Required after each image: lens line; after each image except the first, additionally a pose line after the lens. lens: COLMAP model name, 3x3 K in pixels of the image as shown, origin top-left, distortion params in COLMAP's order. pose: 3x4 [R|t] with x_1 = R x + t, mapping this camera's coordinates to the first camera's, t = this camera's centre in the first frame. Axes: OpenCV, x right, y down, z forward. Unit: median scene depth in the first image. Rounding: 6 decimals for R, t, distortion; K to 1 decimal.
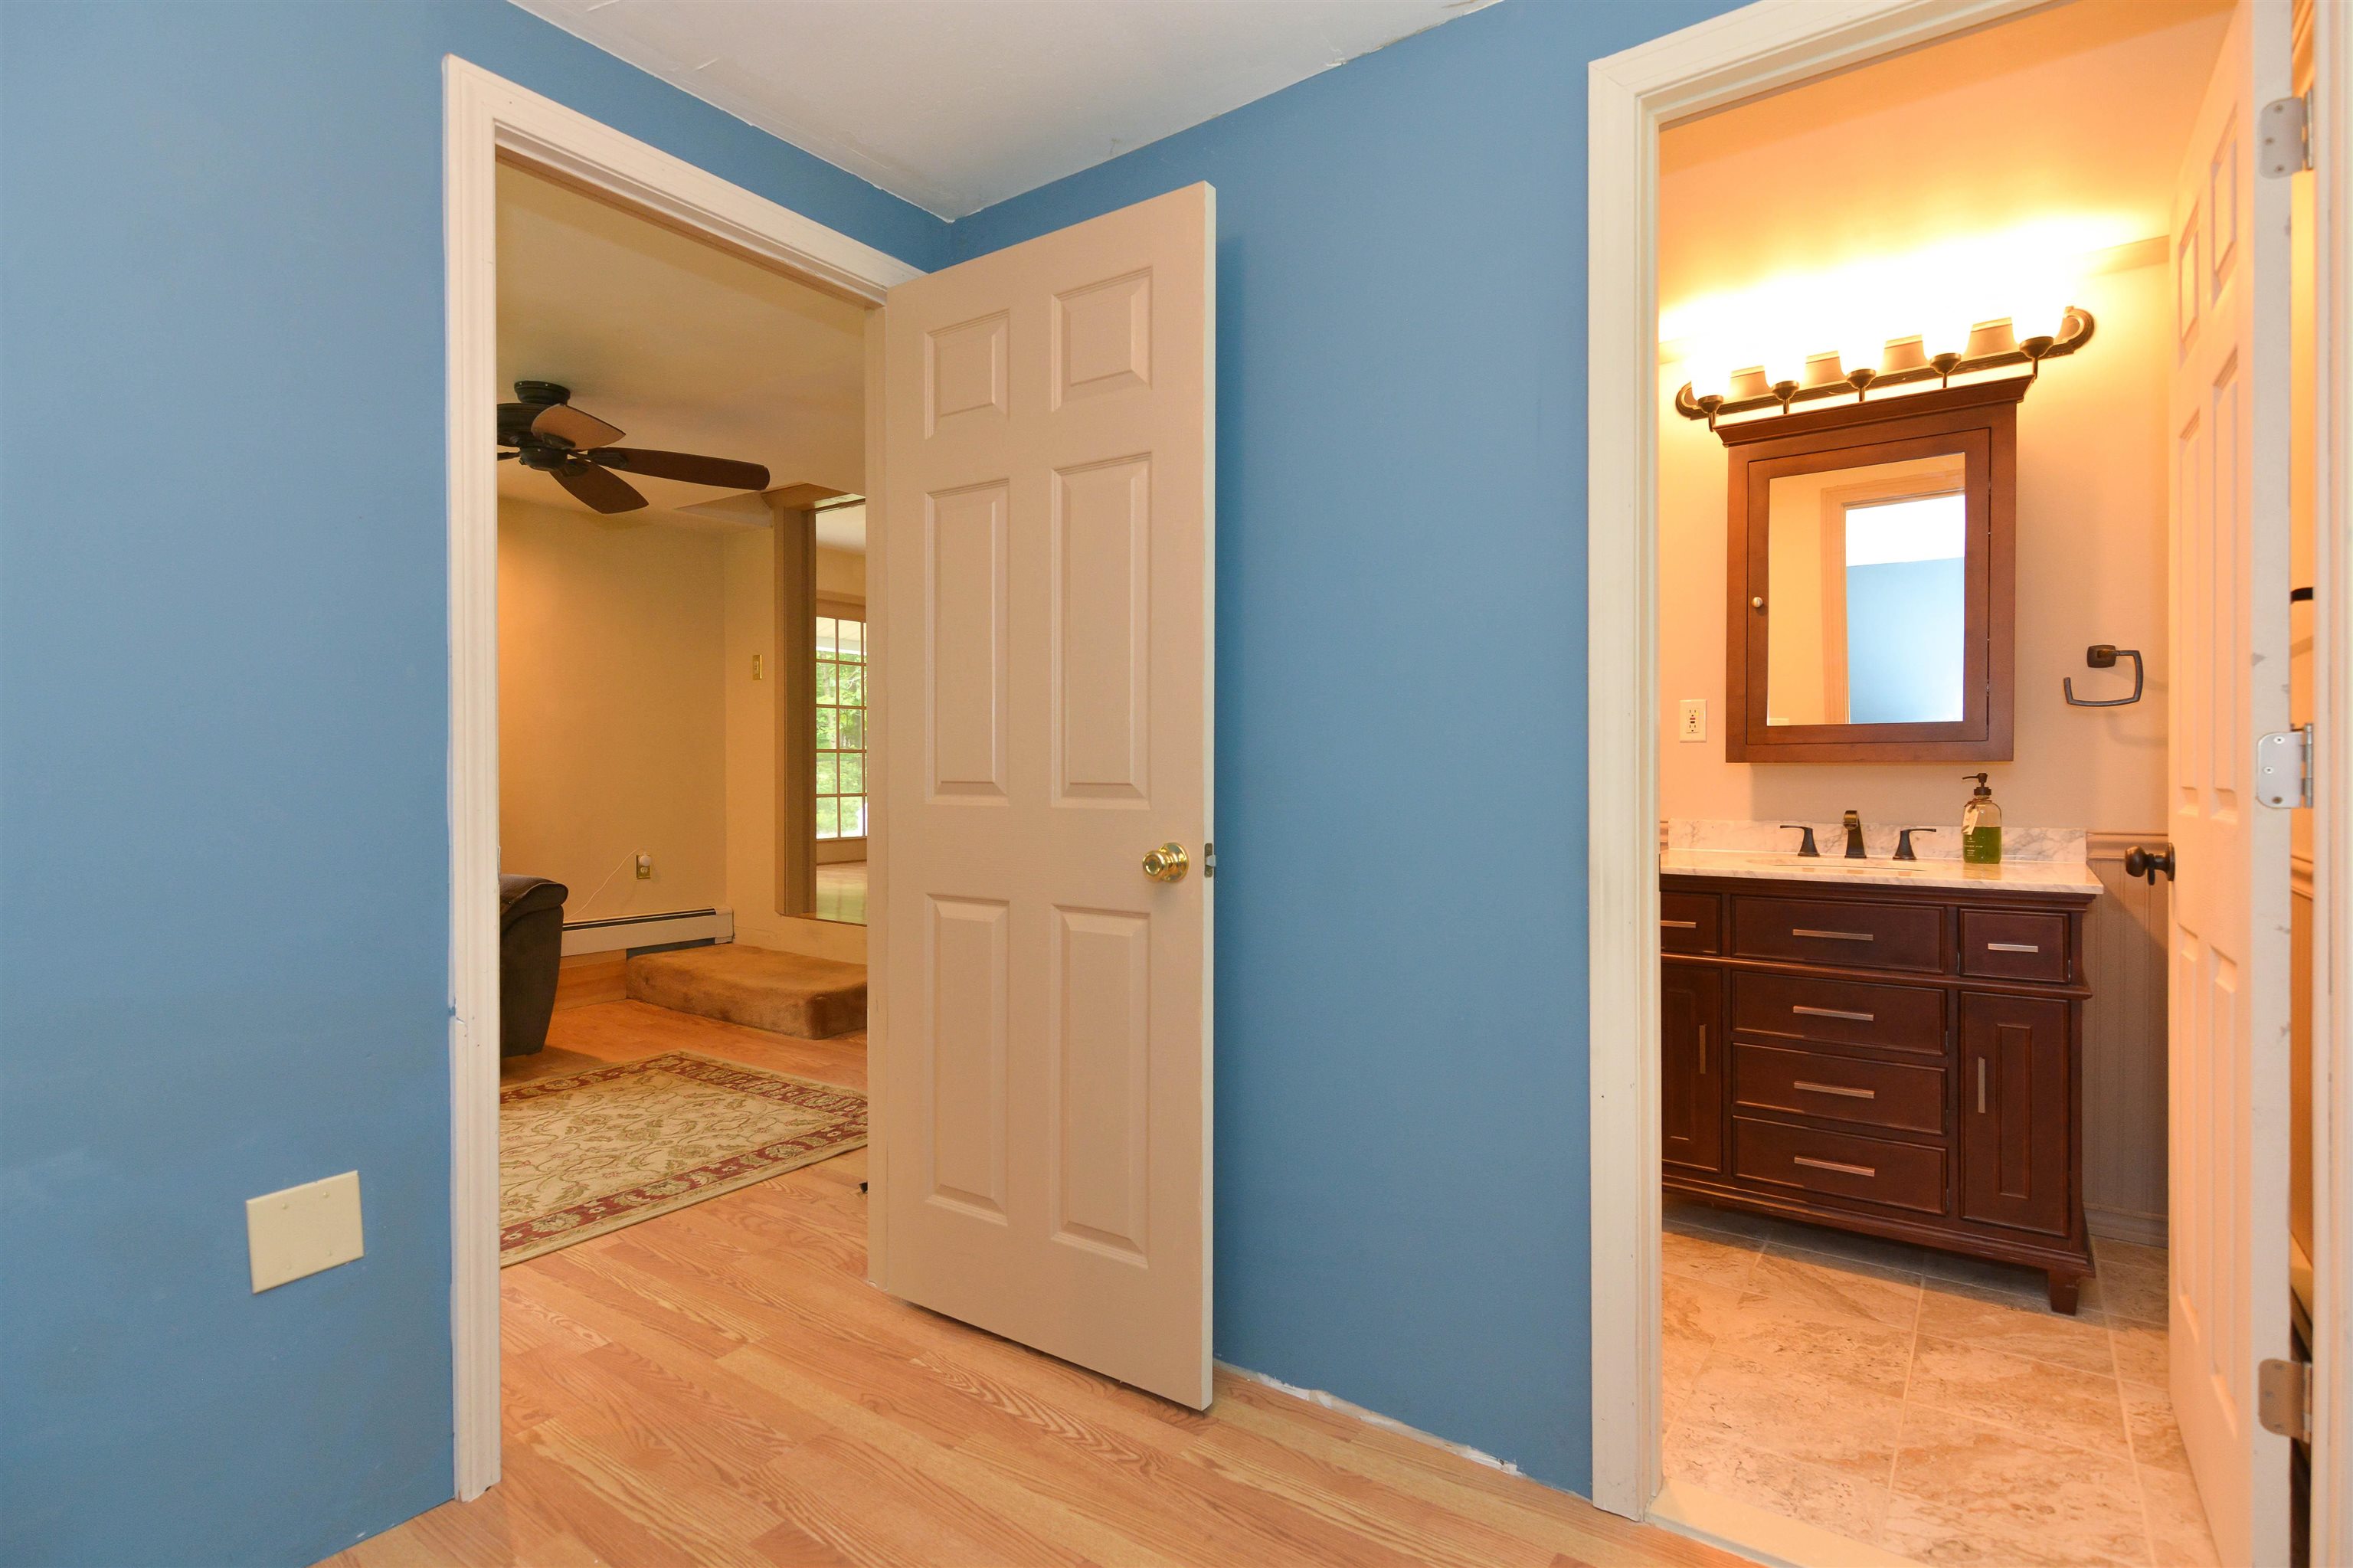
lens RADIAL K [[1122.5, 0, 1188.3], [0, 1122.5, 786.3], [0, 0, 1]] dist [0.016814, -0.010023]
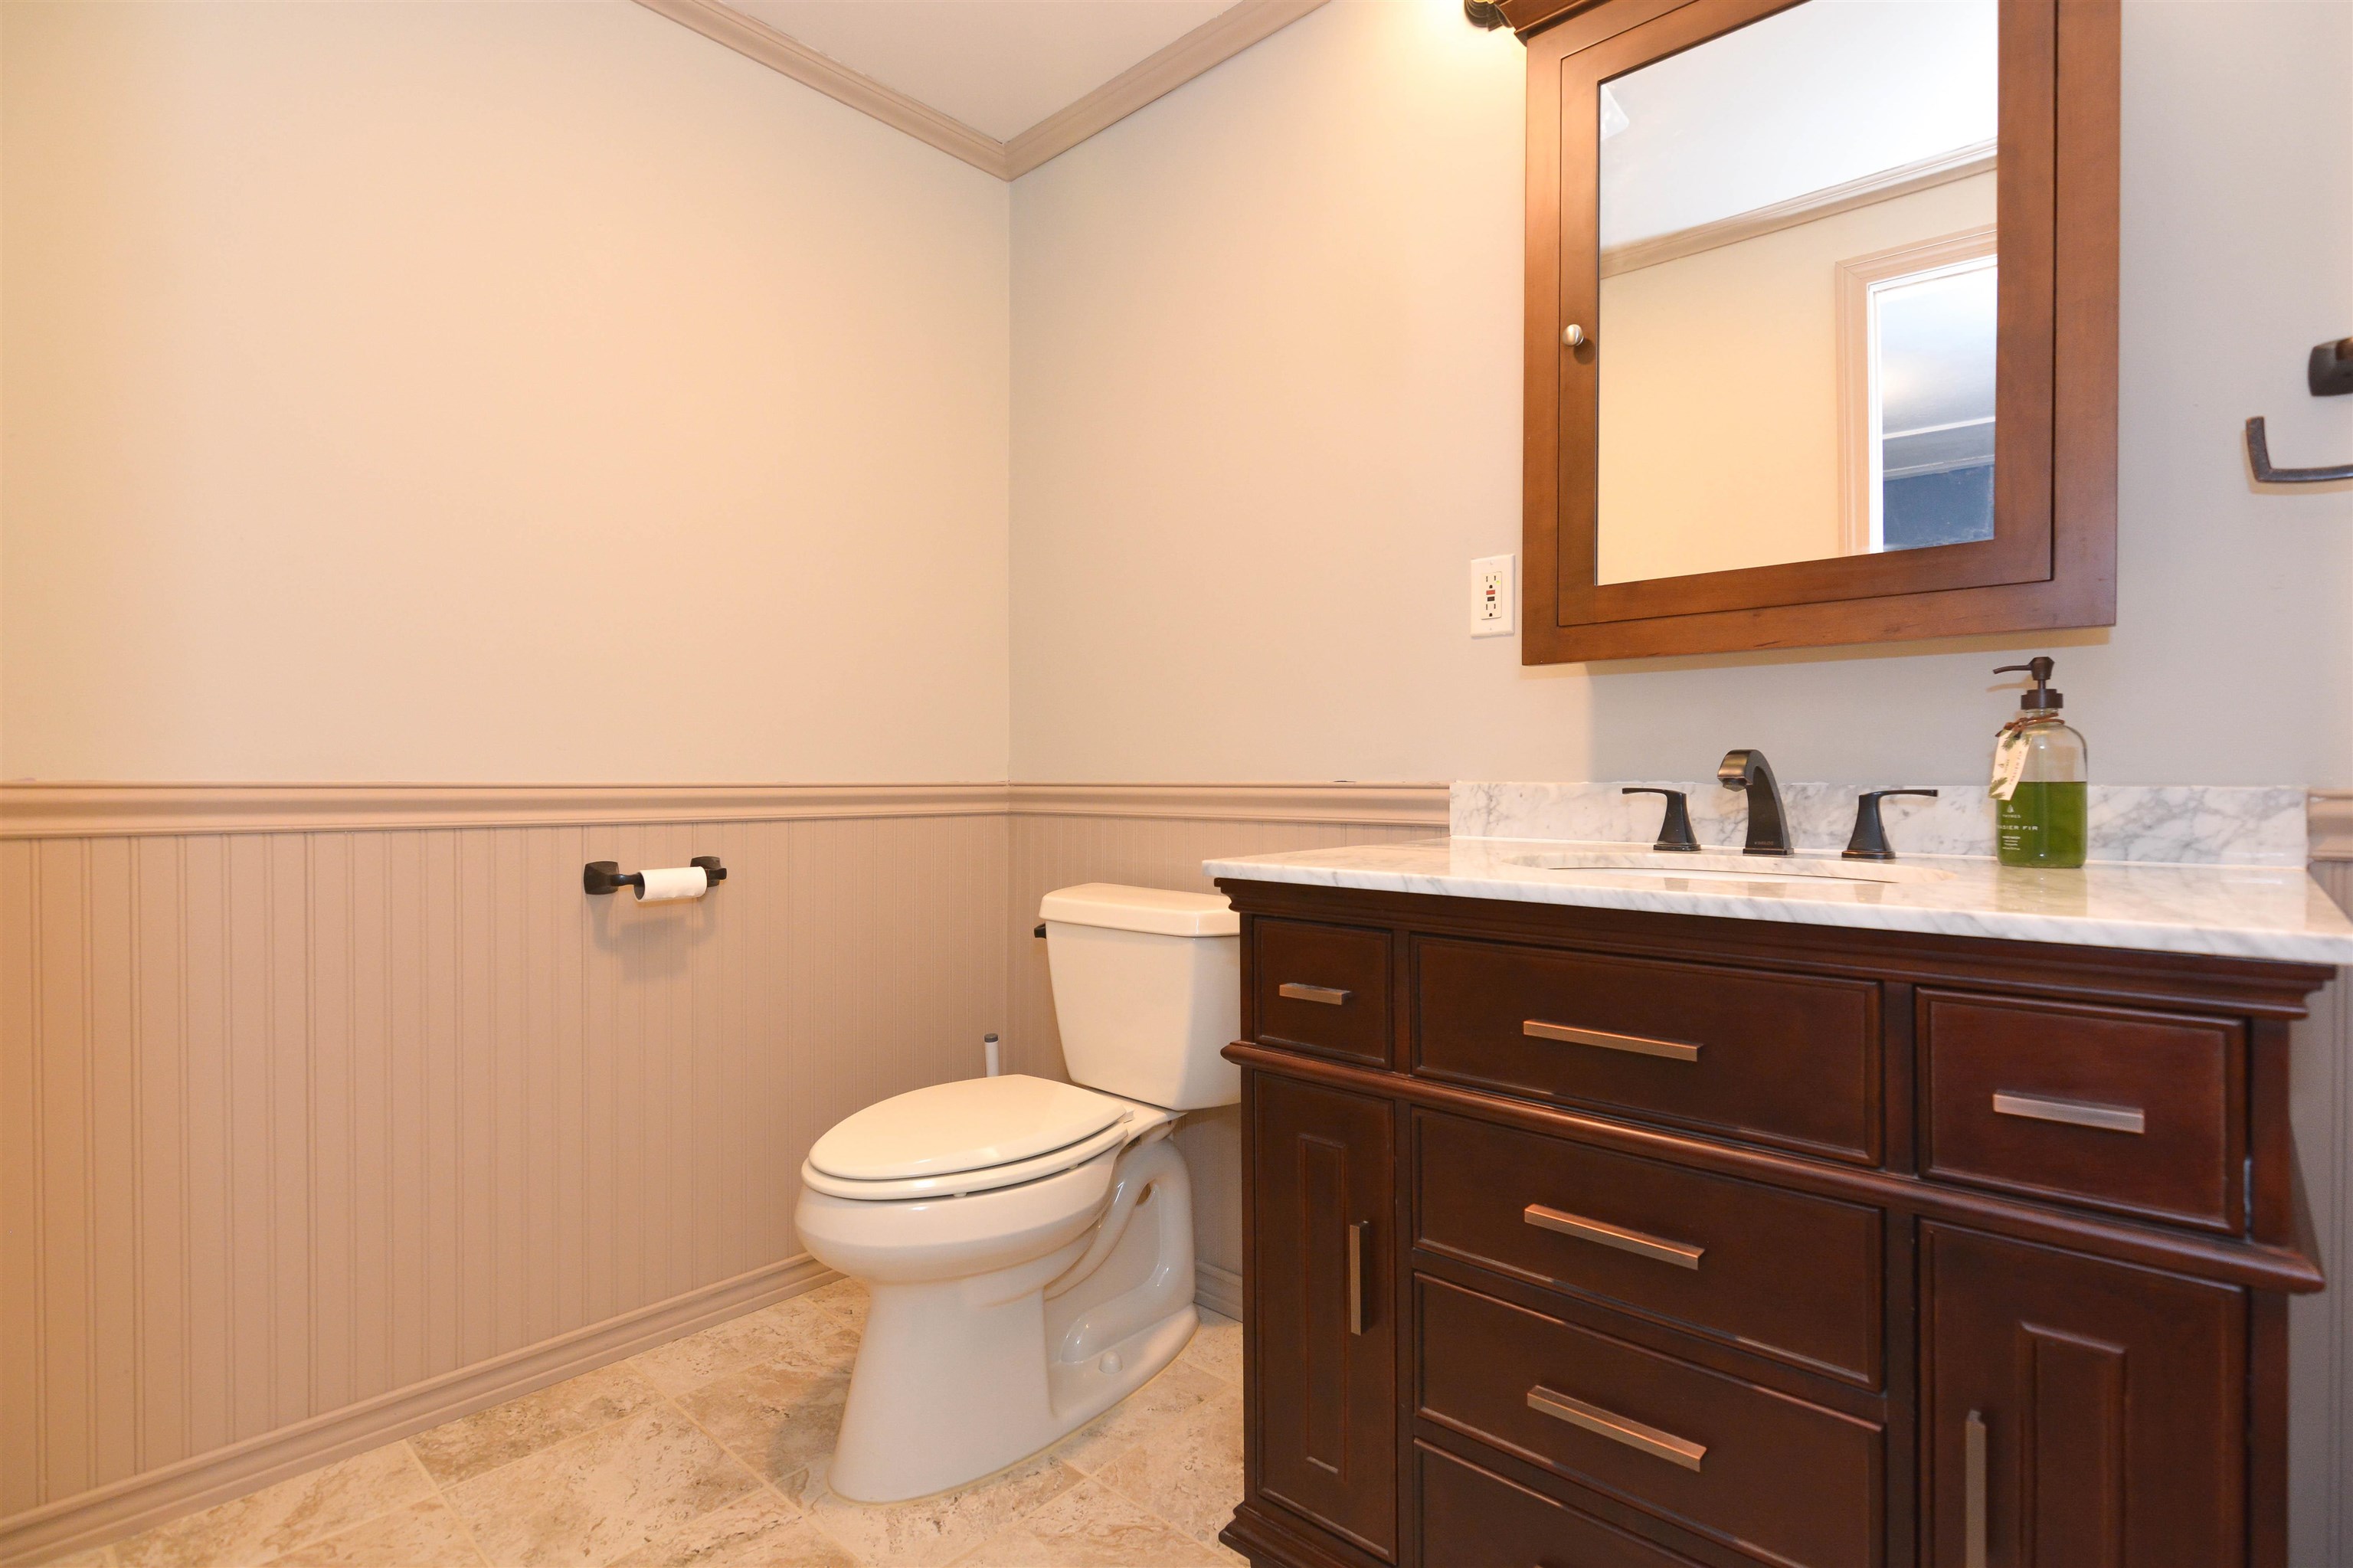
lens RADIAL K [[1122.5, 0, 1188.3], [0, 1122.5, 786.3], [0, 0, 1]] dist [0.016814, -0.010023]
pose [[0.993854, 0.002701, -0.110662, 0.433278], [-0.003123, 0.999989, -0.003638, 0.040317], [0.110651, 0.003961, 0.993851, 0.543119]]
